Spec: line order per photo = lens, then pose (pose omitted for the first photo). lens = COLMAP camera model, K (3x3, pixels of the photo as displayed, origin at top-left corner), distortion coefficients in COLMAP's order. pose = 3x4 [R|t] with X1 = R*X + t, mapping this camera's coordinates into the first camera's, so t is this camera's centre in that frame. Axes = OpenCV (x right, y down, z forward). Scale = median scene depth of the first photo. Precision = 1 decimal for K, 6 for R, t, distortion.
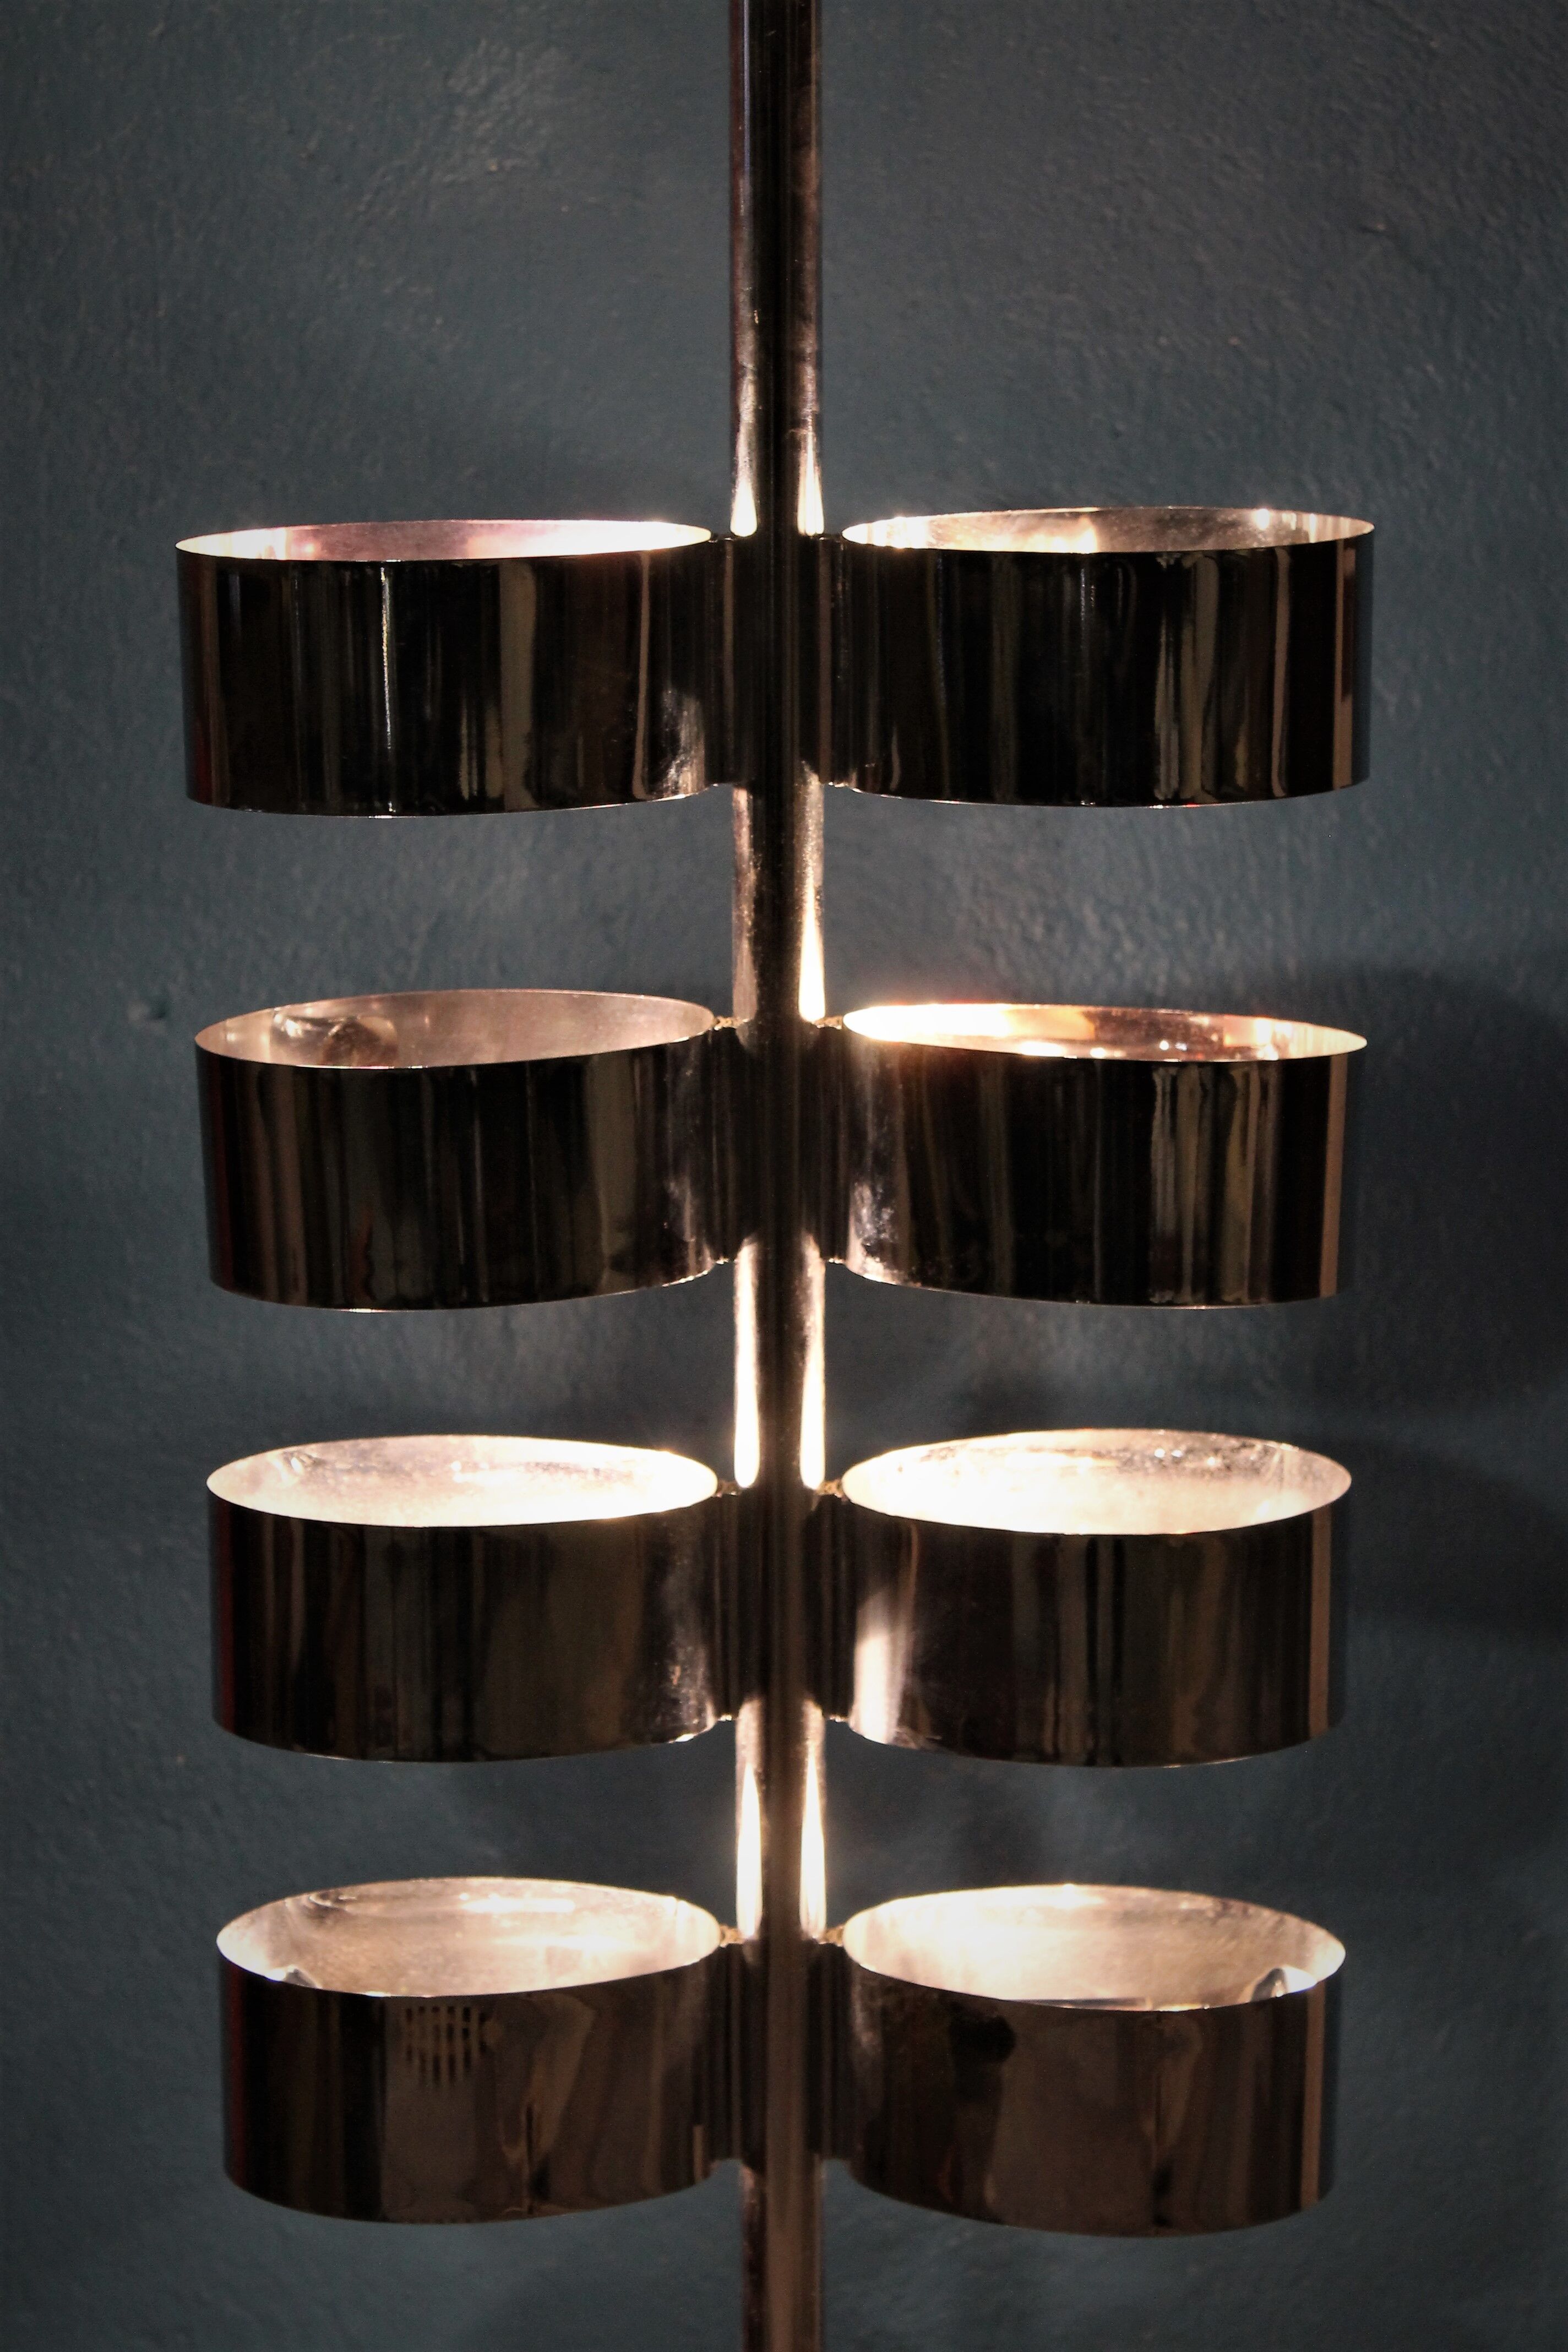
lens RADIAL K [[5325.0, 0, 784.0], [0, 5325.0, 1176.0], [0, 0, 1]] dist [0.085679, -0.112957]
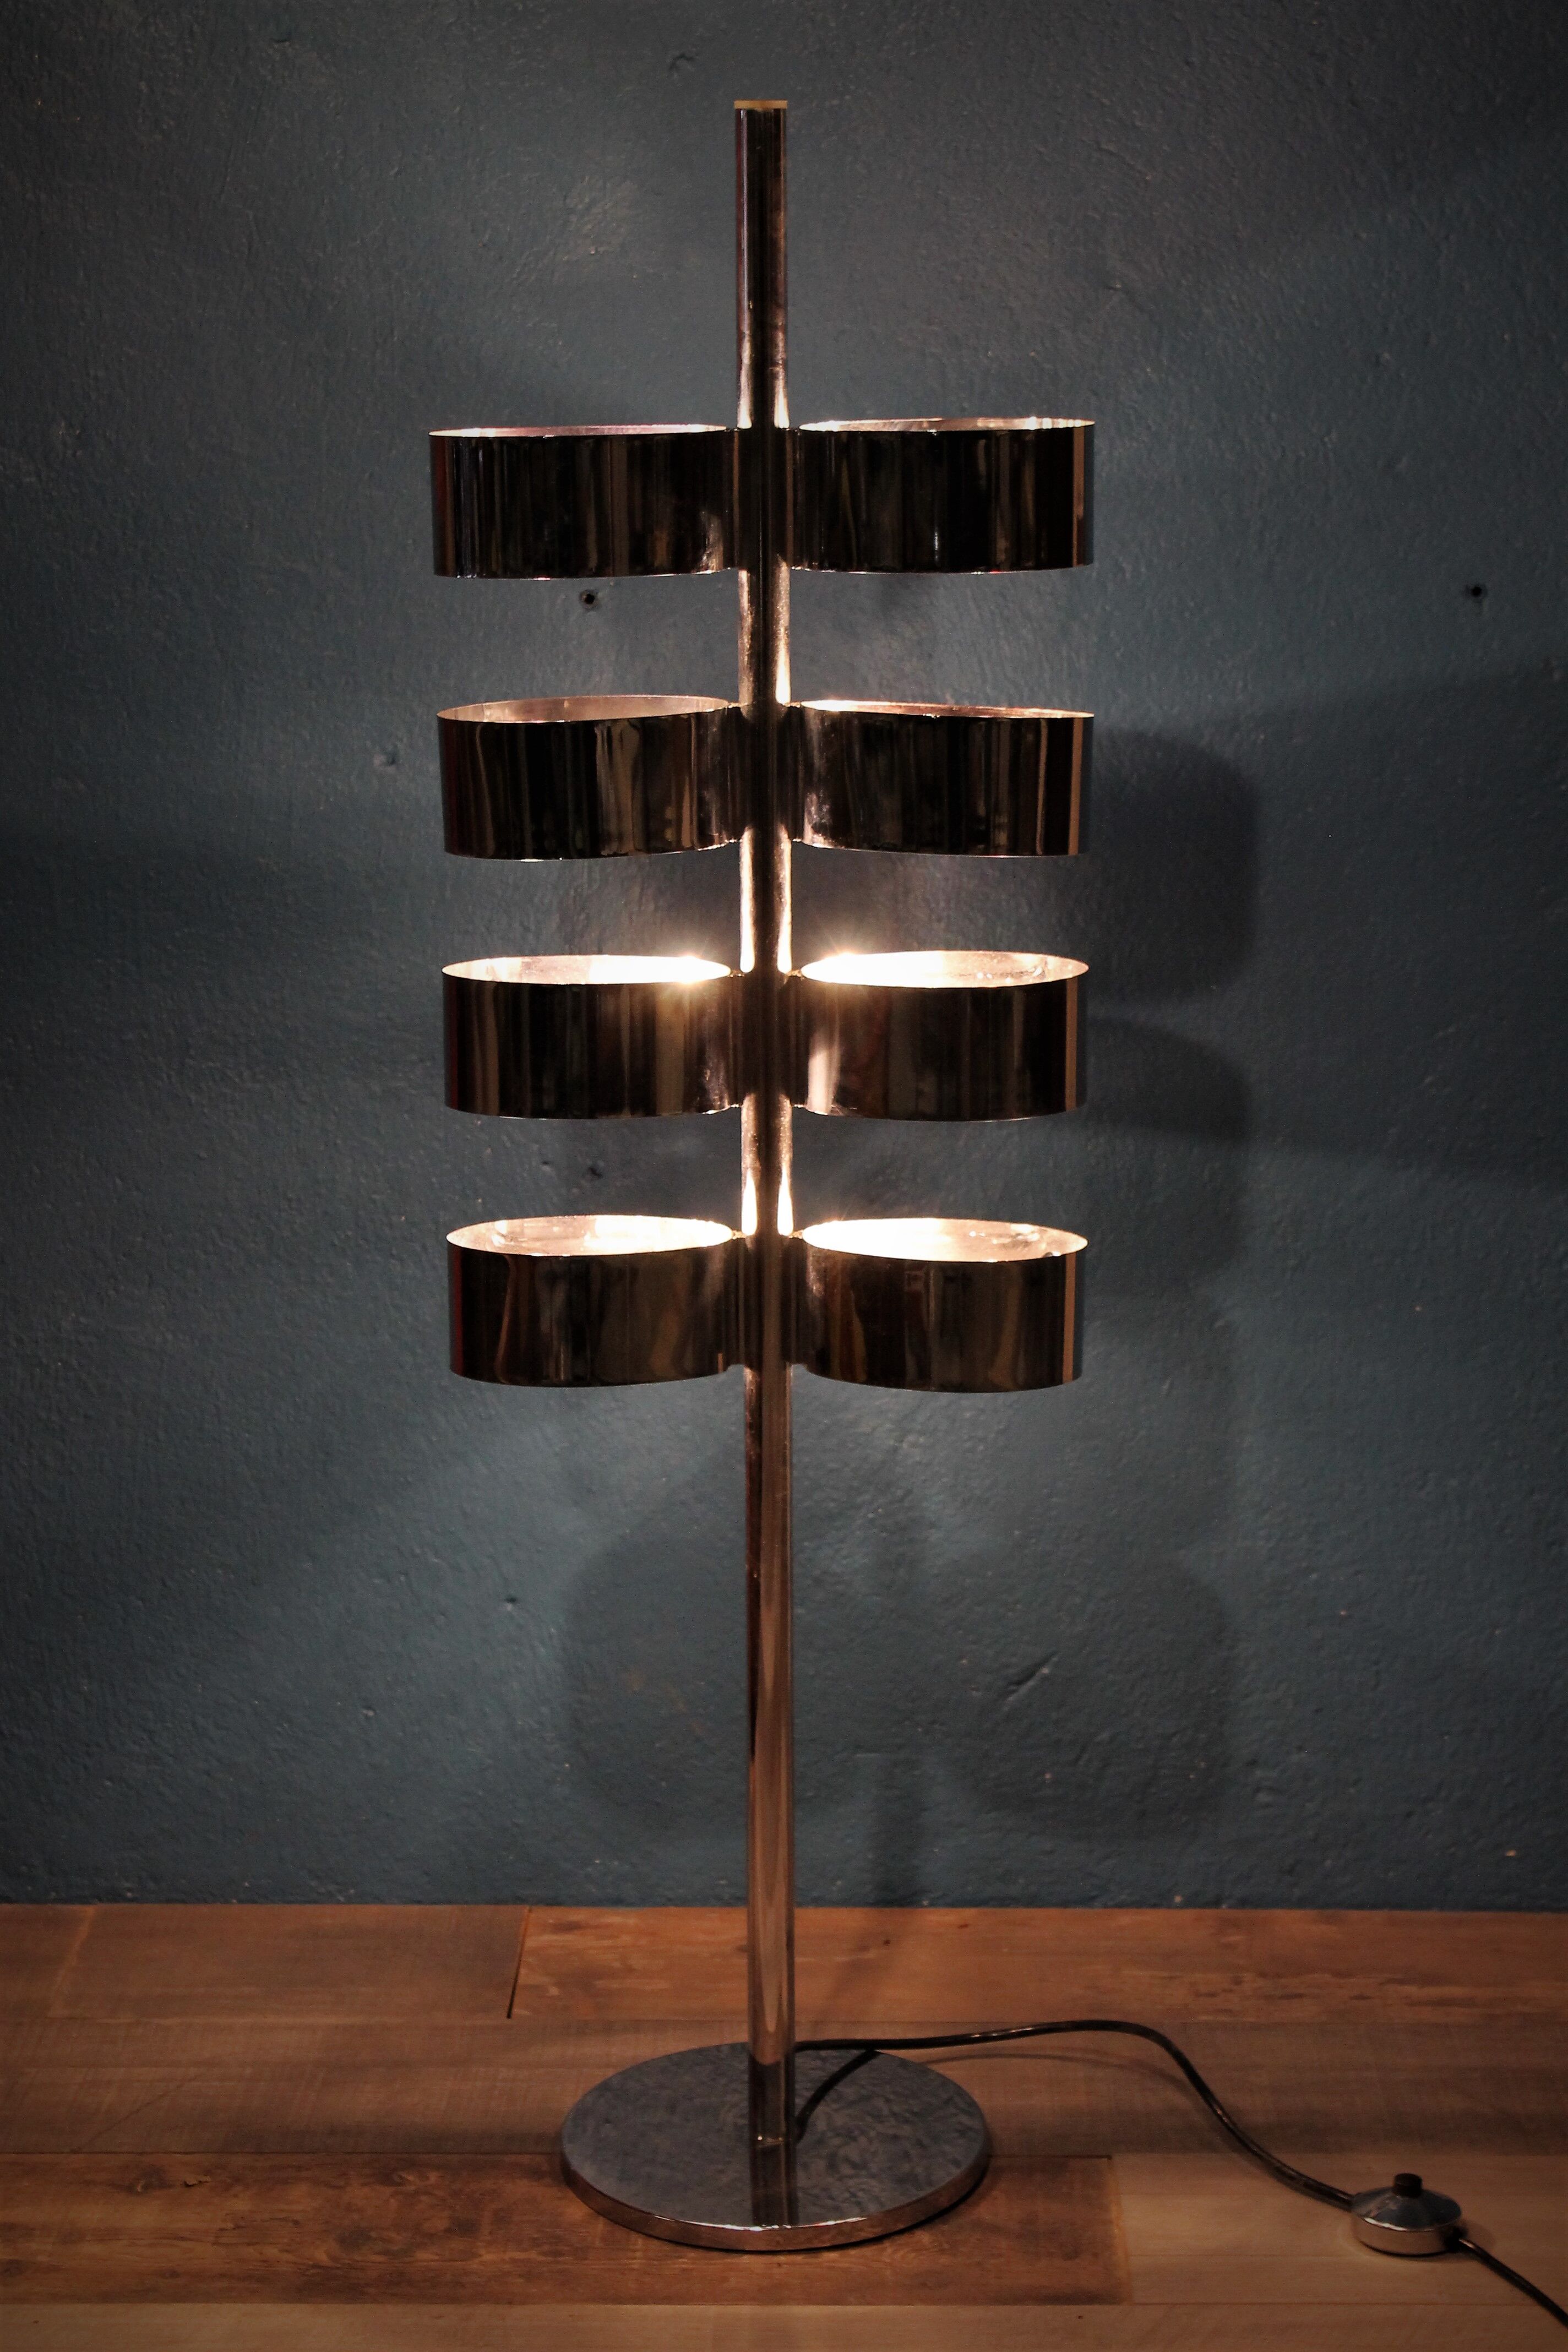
lens RADIAL K [[4347.9, 0, 784.0], [0, 4347.9, 1176.0], [0, 0, 1]] dist [0.003074, 0.073758]
pose [[0.999980, -0.003137, 0.005490, -0.002445], [0.003199, 0.999930, -0.011370, 0.119634], [-0.005454, 0.011388, 0.999920, -0.372773]]
